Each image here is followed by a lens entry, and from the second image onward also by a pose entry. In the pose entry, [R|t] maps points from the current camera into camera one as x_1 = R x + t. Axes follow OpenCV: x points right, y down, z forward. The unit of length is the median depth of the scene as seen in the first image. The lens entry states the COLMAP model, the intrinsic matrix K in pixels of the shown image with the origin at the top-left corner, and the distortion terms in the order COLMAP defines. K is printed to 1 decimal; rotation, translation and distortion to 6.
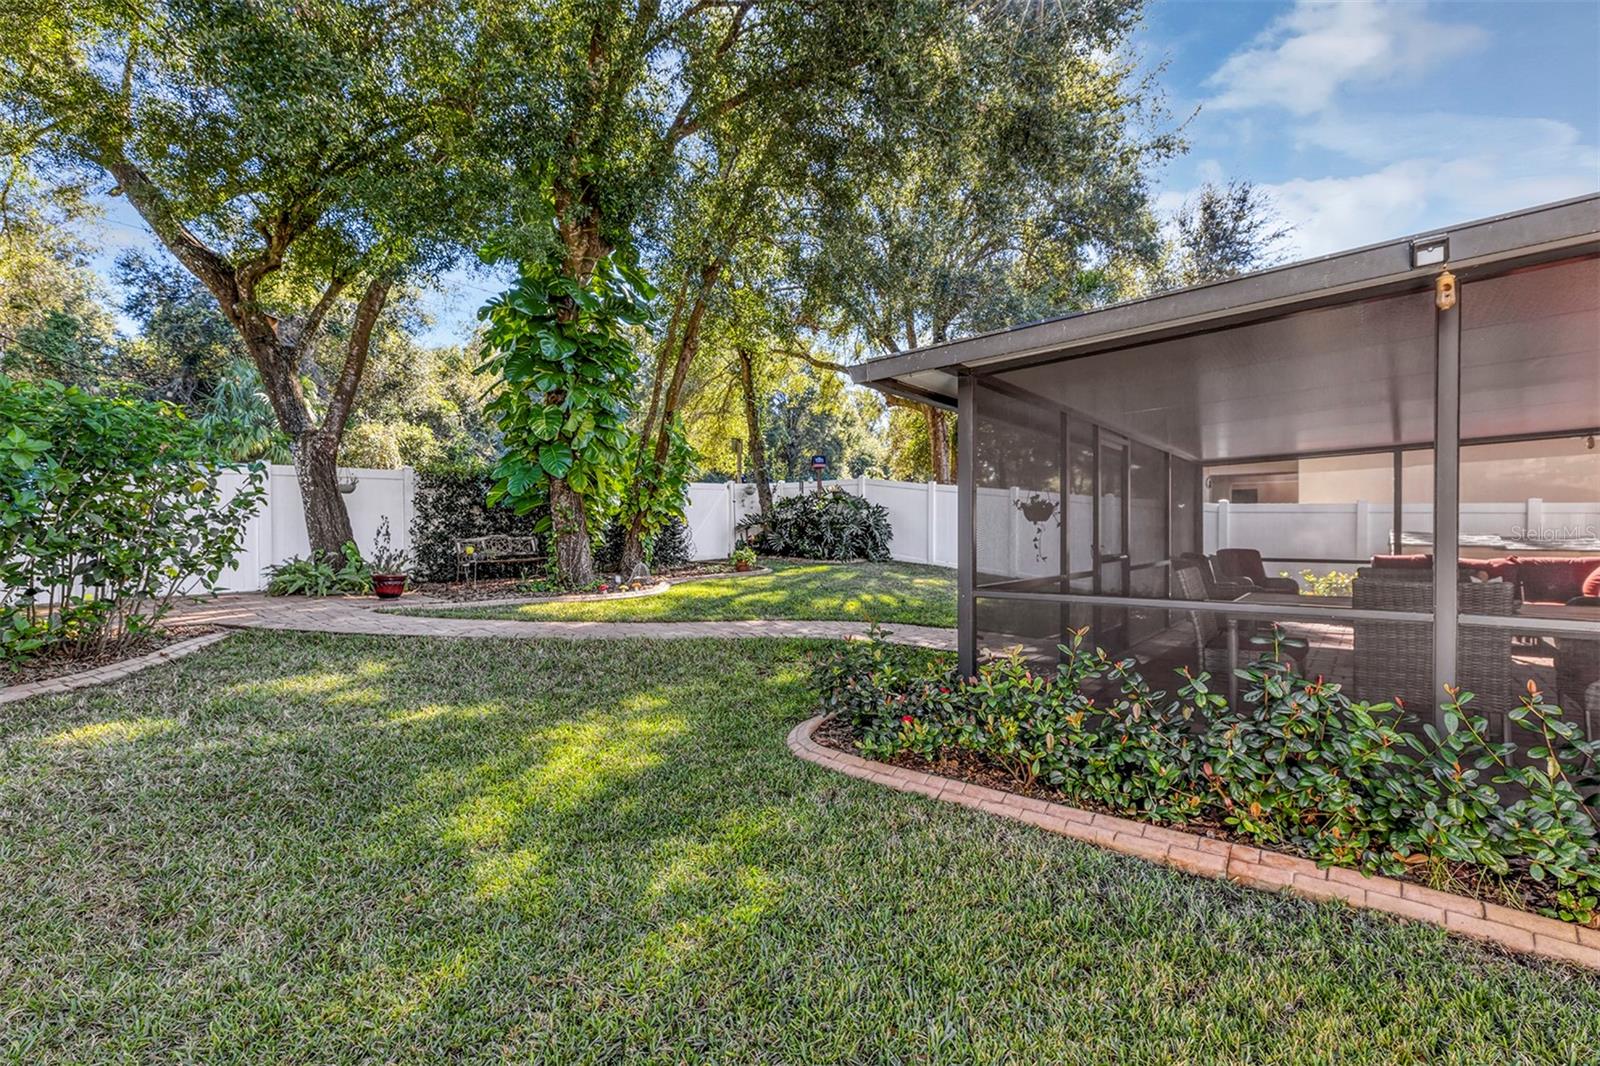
lens RADIAL K [[720.5, 0, 800.3], [0, 720.5, 533.4], [0, 0, 1]] dist [0.004282, 0.000435]
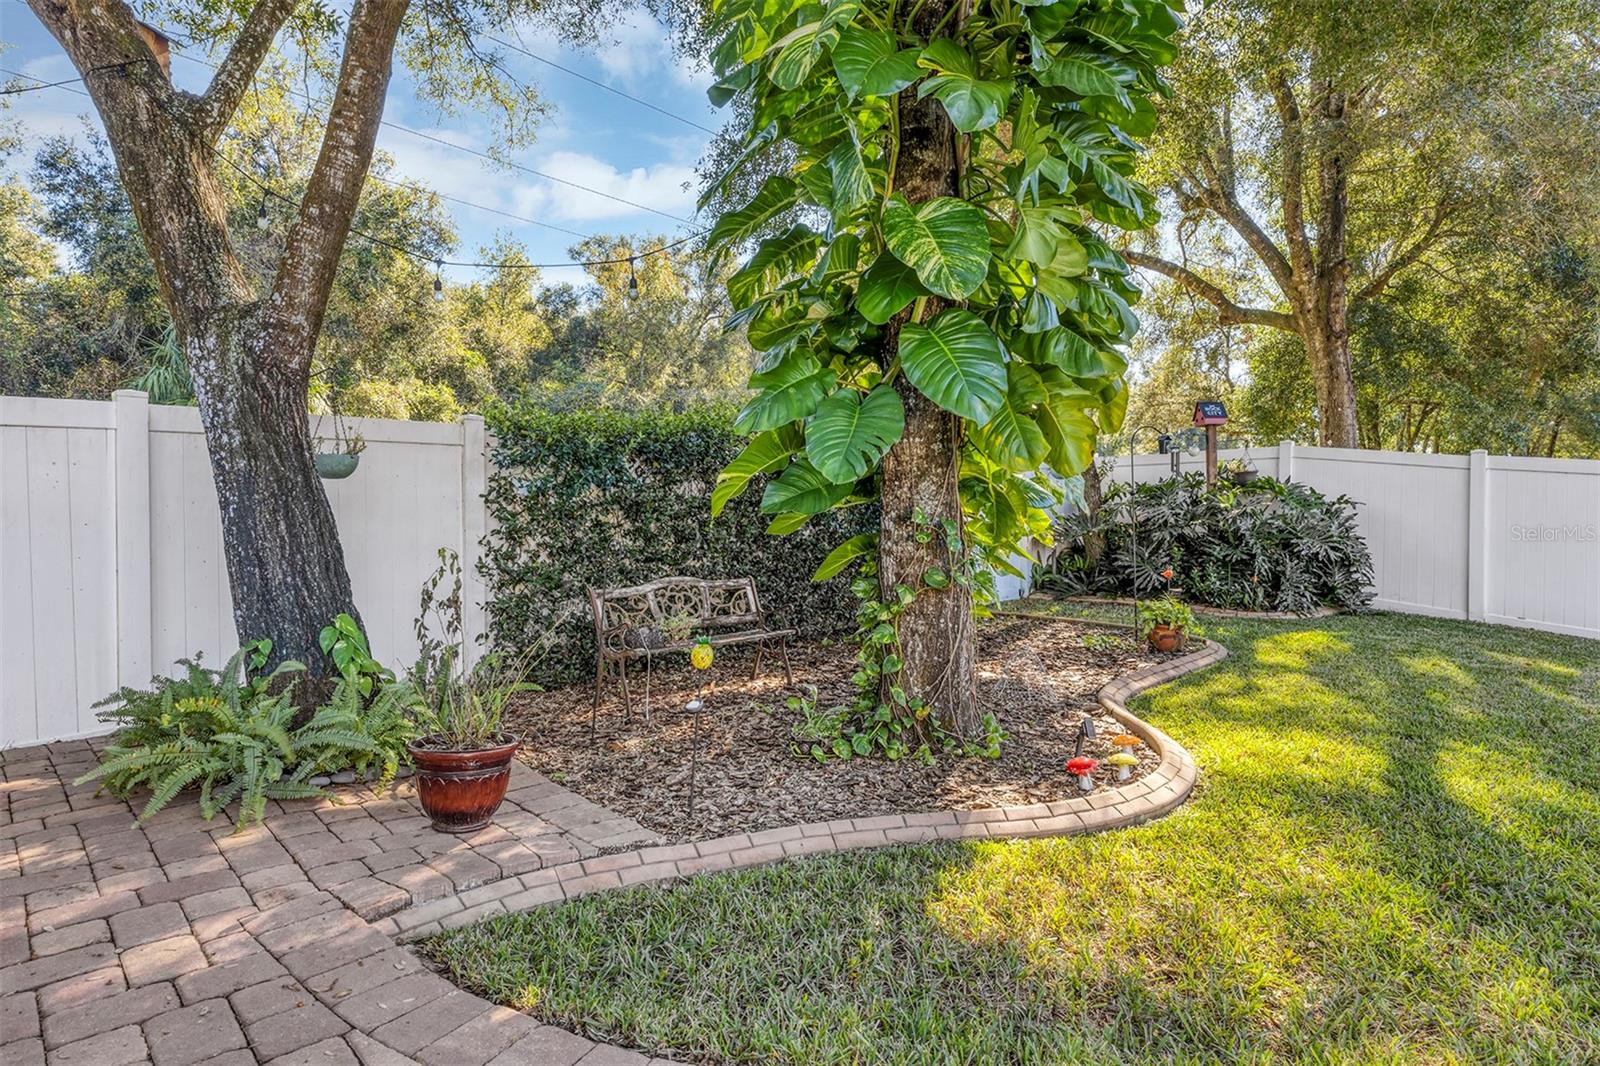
lens RADIAL K [[895.3, 0, 788.9], [0, 895.3, 532.4], [0, 0, 1]] dist [0.007742, 0.000143]
pose [[0.995143, 0.002220, -0.098416, -0.354552], [-0.001664, 0.999982, 0.005736, -0.030763], [0.098427, -0.005544, 0.995129, 0.569960]]
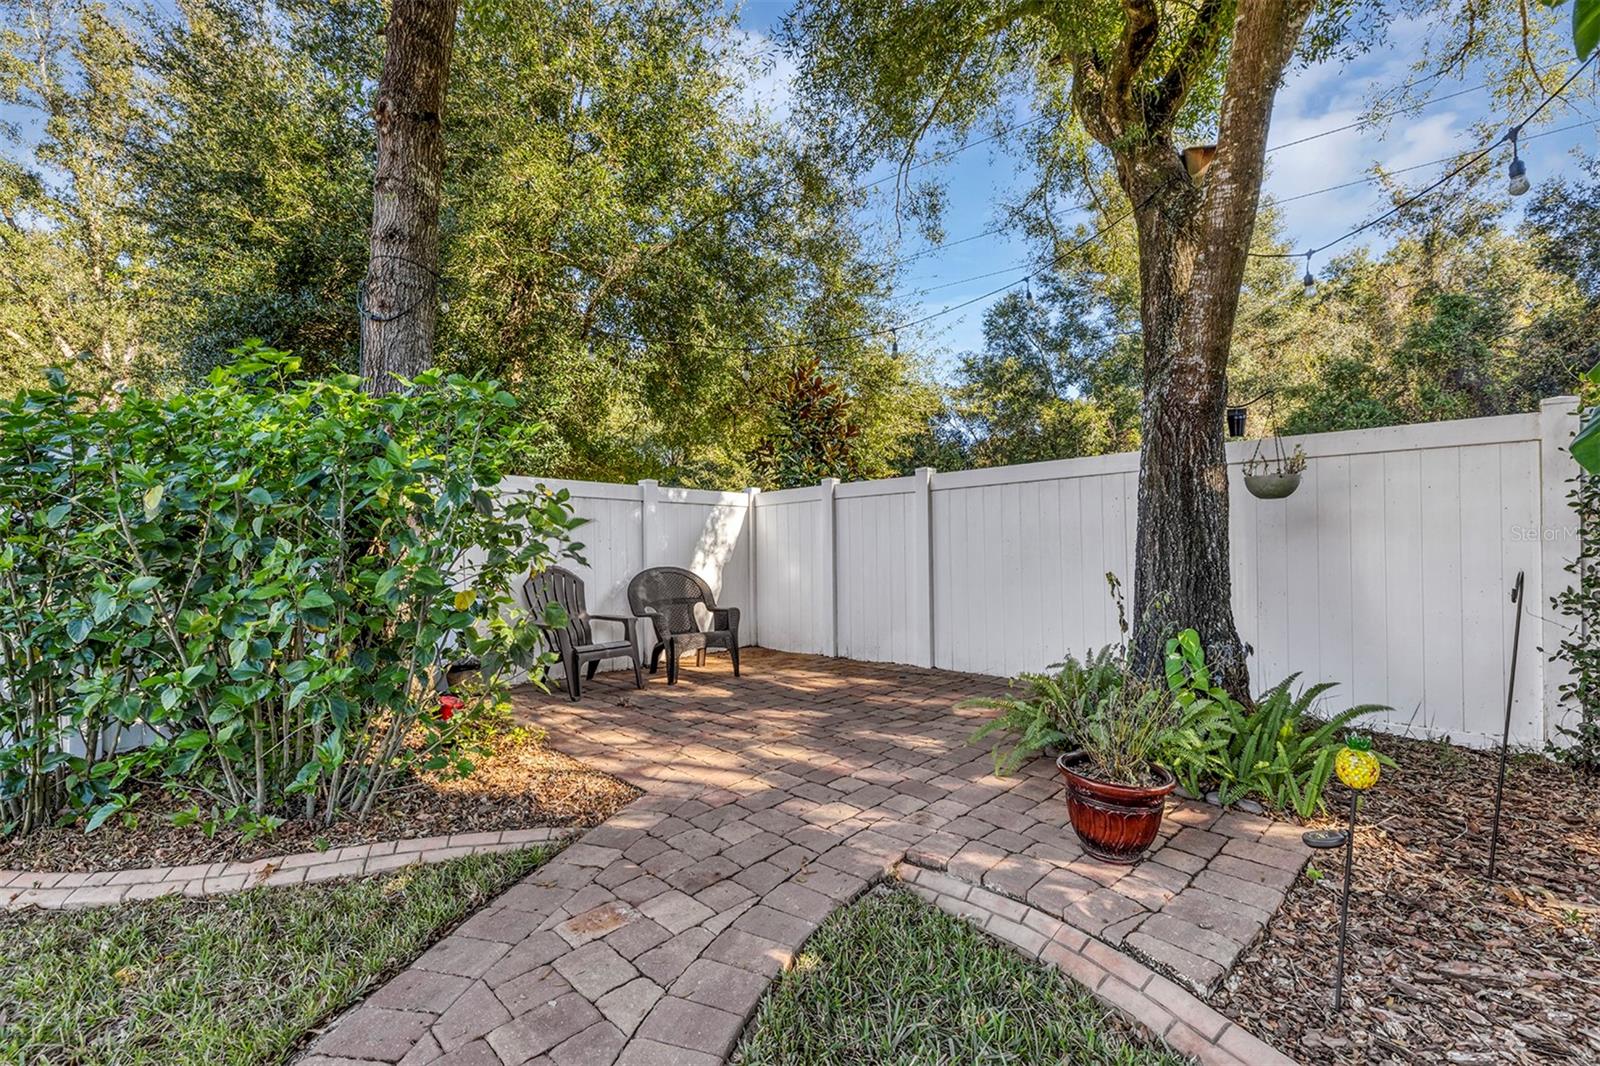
lens RADIAL K [[720.5, 0, 808.2], [0, 720.5, 533.6], [0, 0, 1]] dist [0.004282, 0.000435]
pose [[-0.071186, 0.003013, -0.997459, -0.230262], [-0.000222, 0.999995, 0.003036, -0.038561], [0.997463, 0.000438, -0.071185, 0.804518]]
